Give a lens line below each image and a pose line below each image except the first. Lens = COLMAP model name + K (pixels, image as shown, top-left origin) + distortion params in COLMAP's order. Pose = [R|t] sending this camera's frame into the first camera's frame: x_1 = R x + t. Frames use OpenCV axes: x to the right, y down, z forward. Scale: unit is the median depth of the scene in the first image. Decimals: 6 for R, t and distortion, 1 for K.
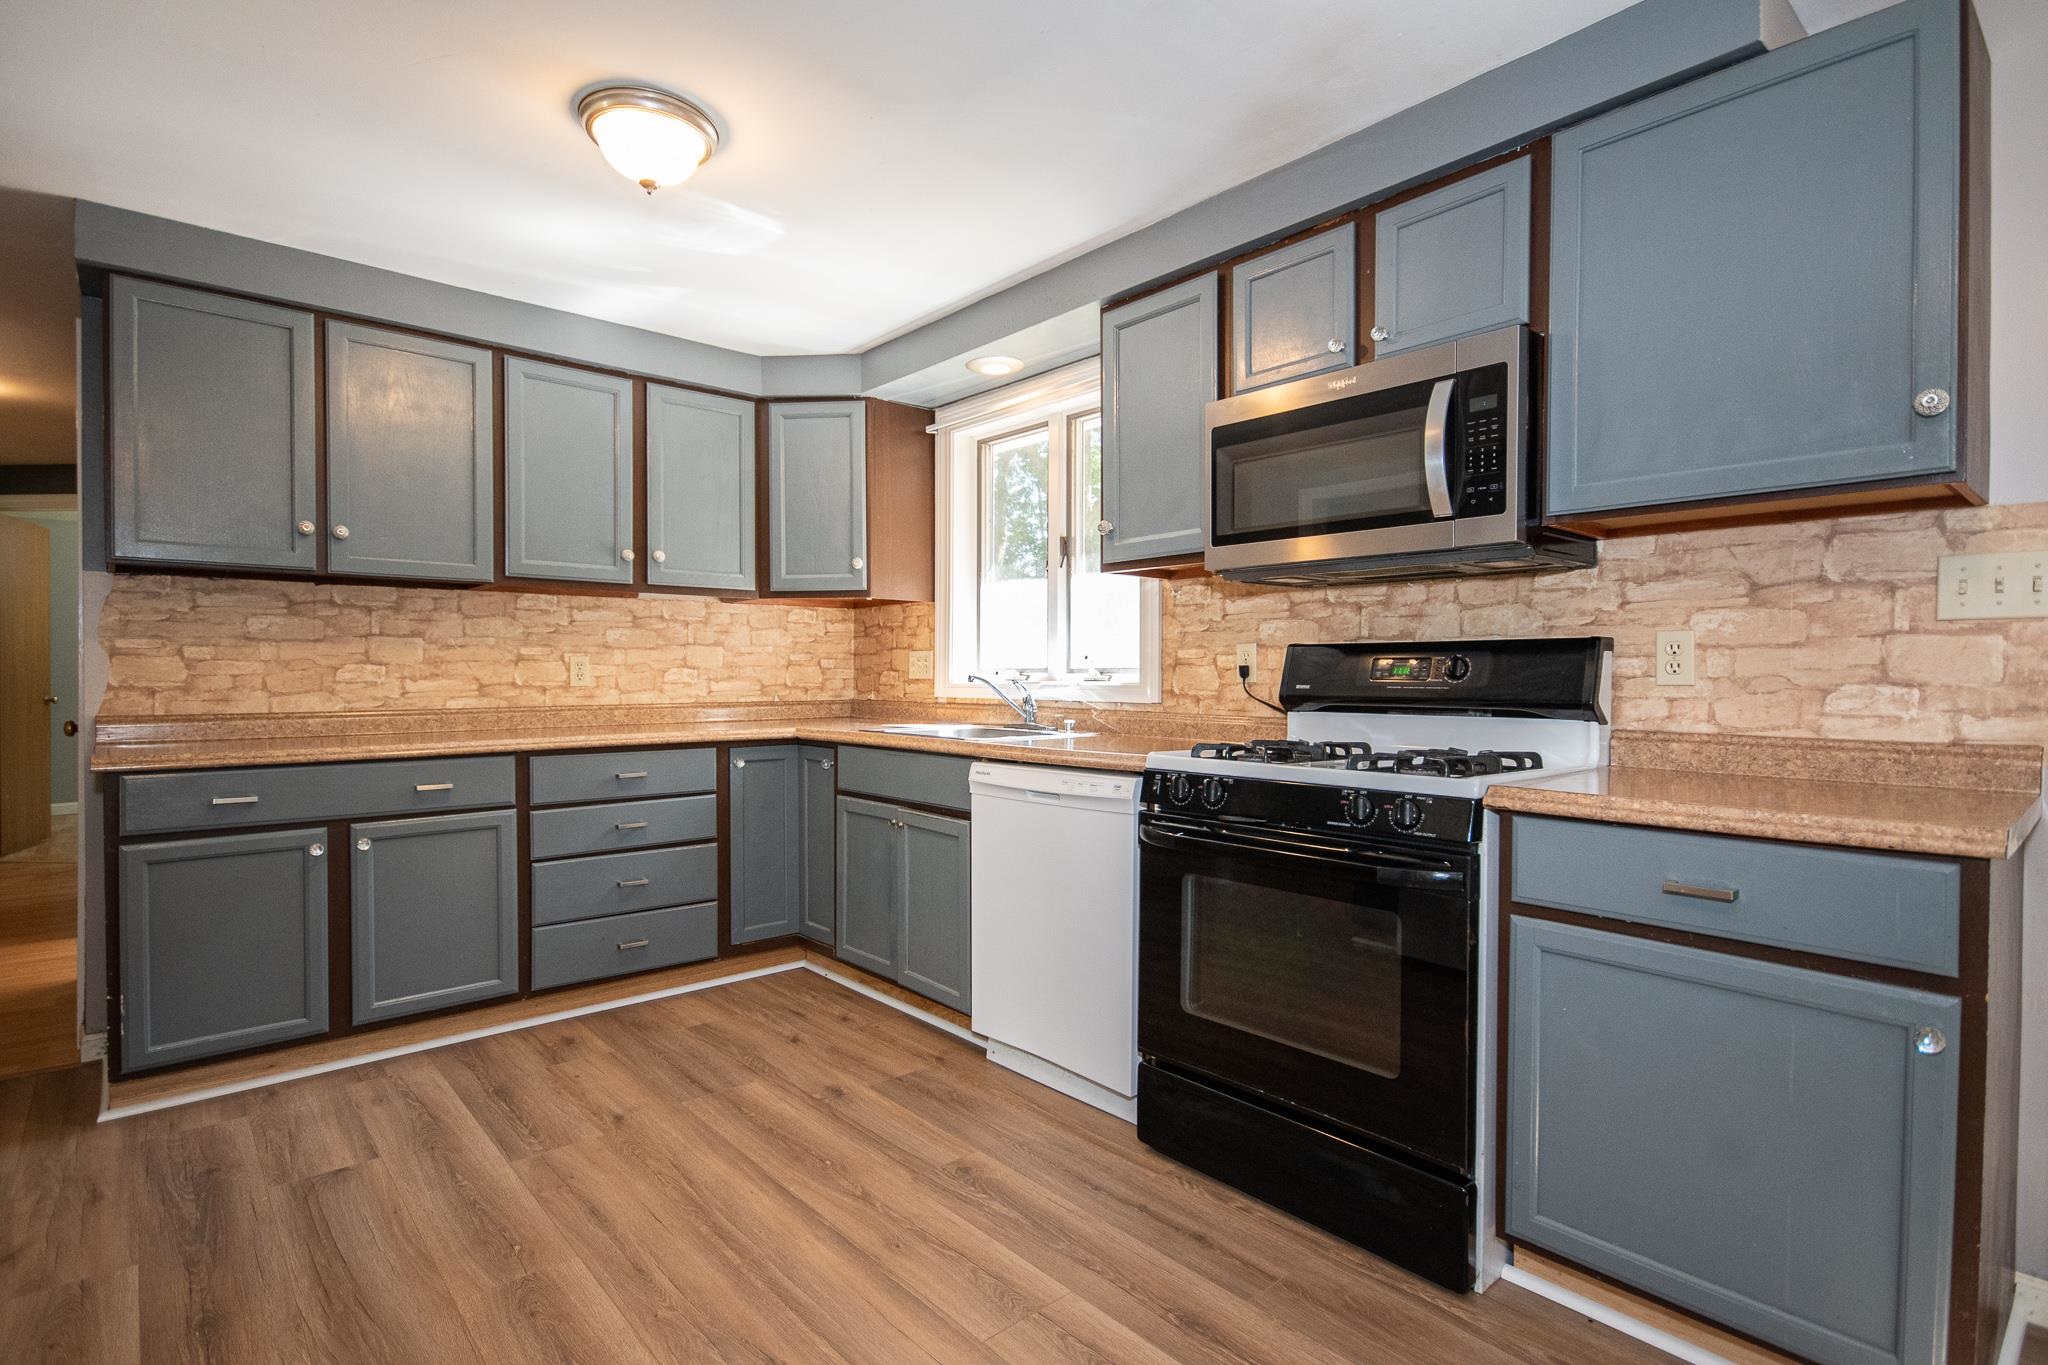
lens RADIAL K [[998.5, 0, 1023.0], [0, 998.5, 688.6], [0, 0, 1]] dist [0.001722, 0.002517]
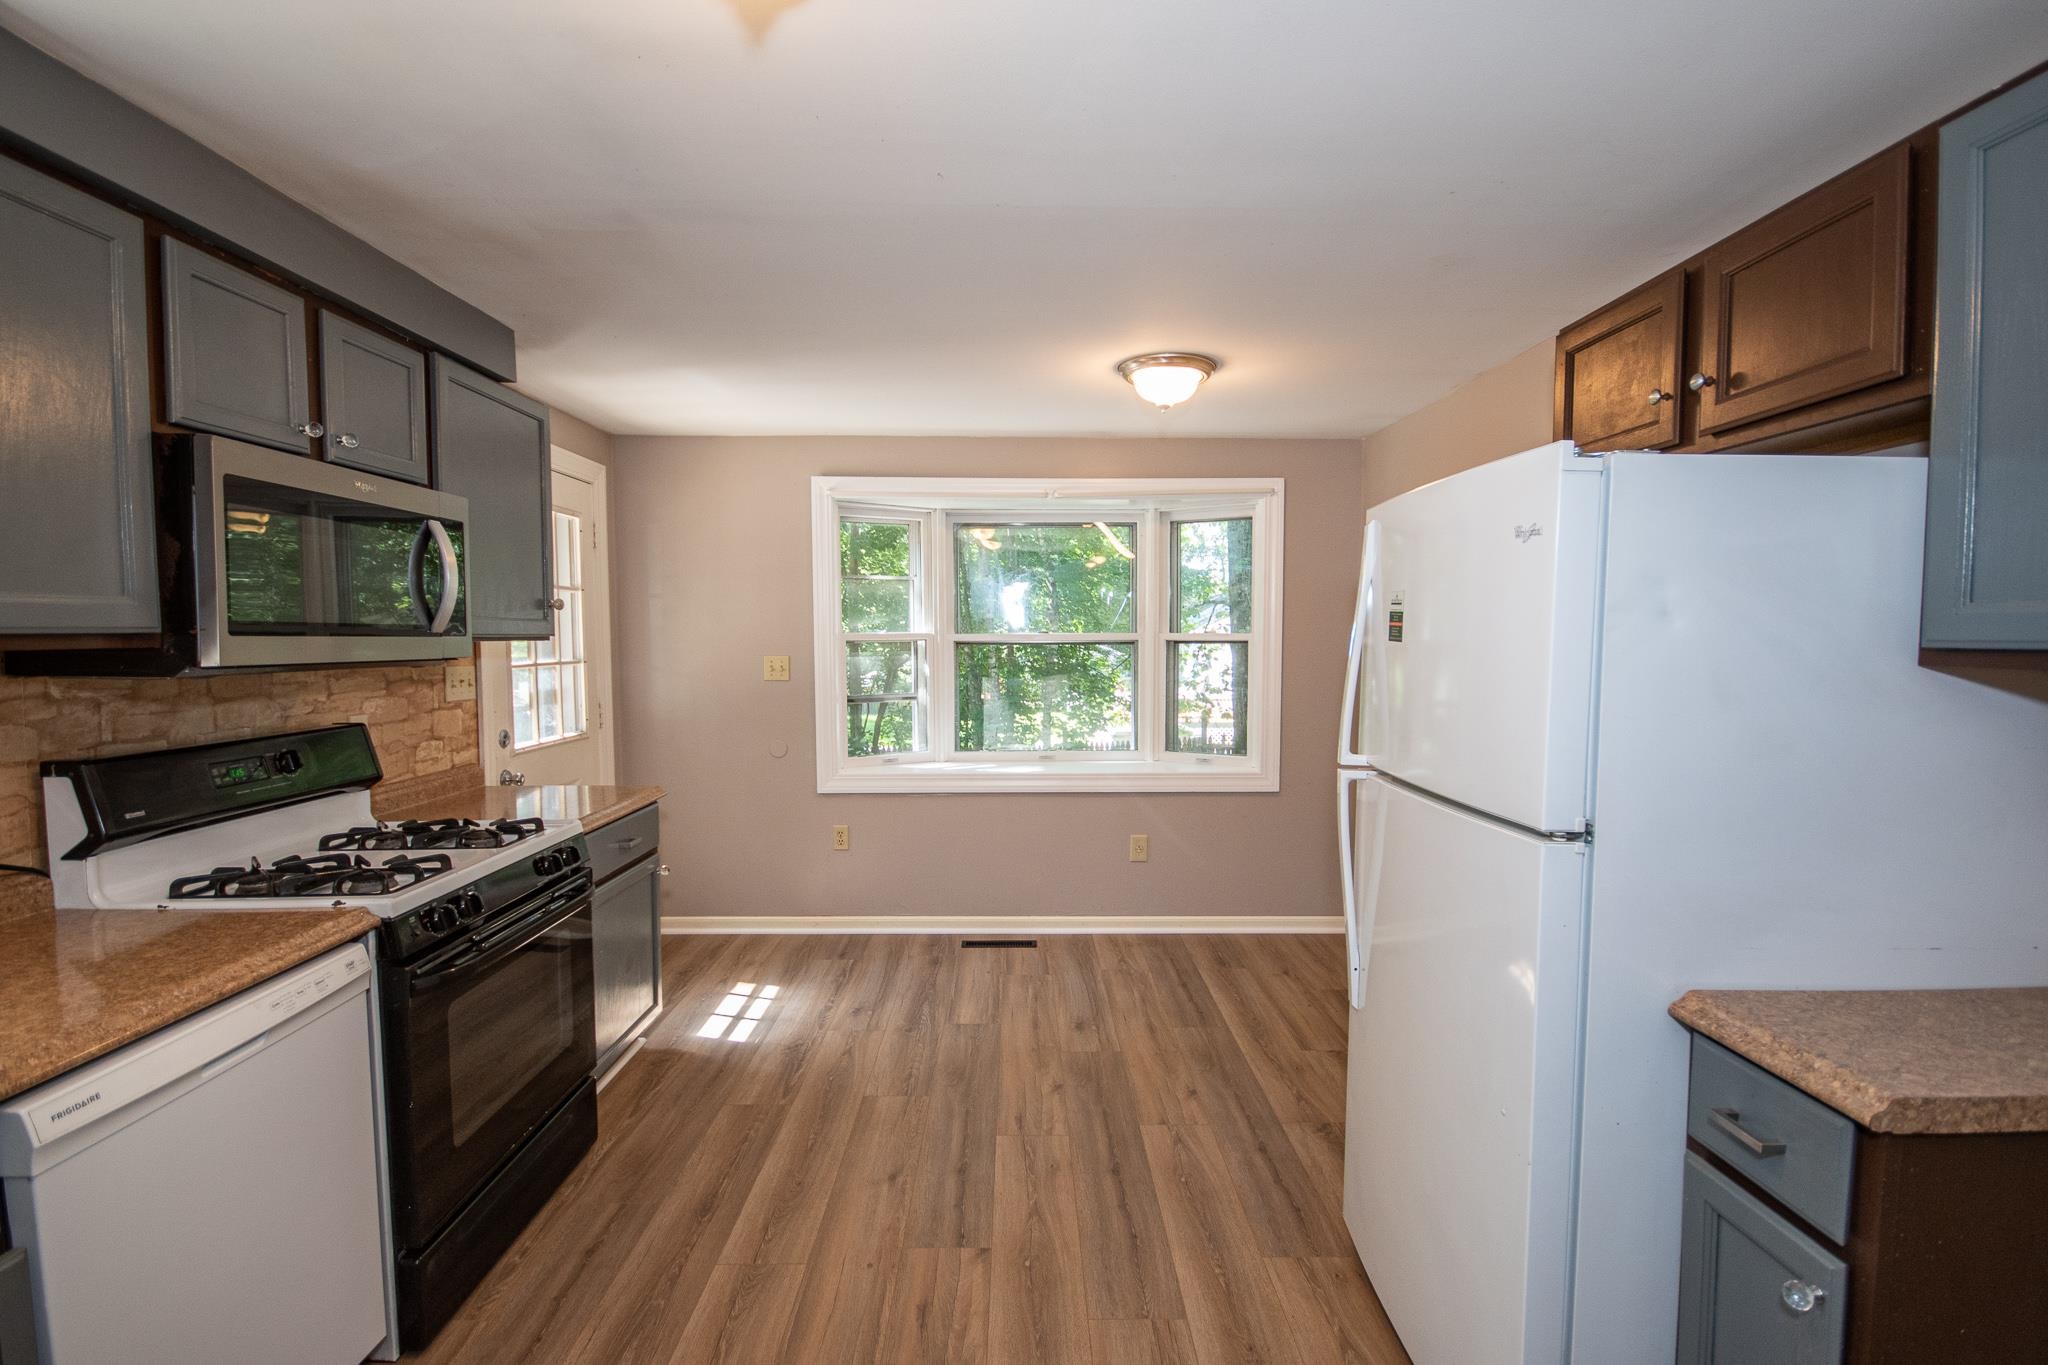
lens RADIAL K [[906.0, 0, 1034.3], [0, 906.0, 683.5], [0, 0, 1]] dist [-0.001350, -0.007493]
pose [[-0.764250, -0.038219, 0.643786, -0.602255], [0.003688, 0.997967, 0.063624, -0.127343], [-0.644909, 0.050999, -0.762556, 0.978650]]
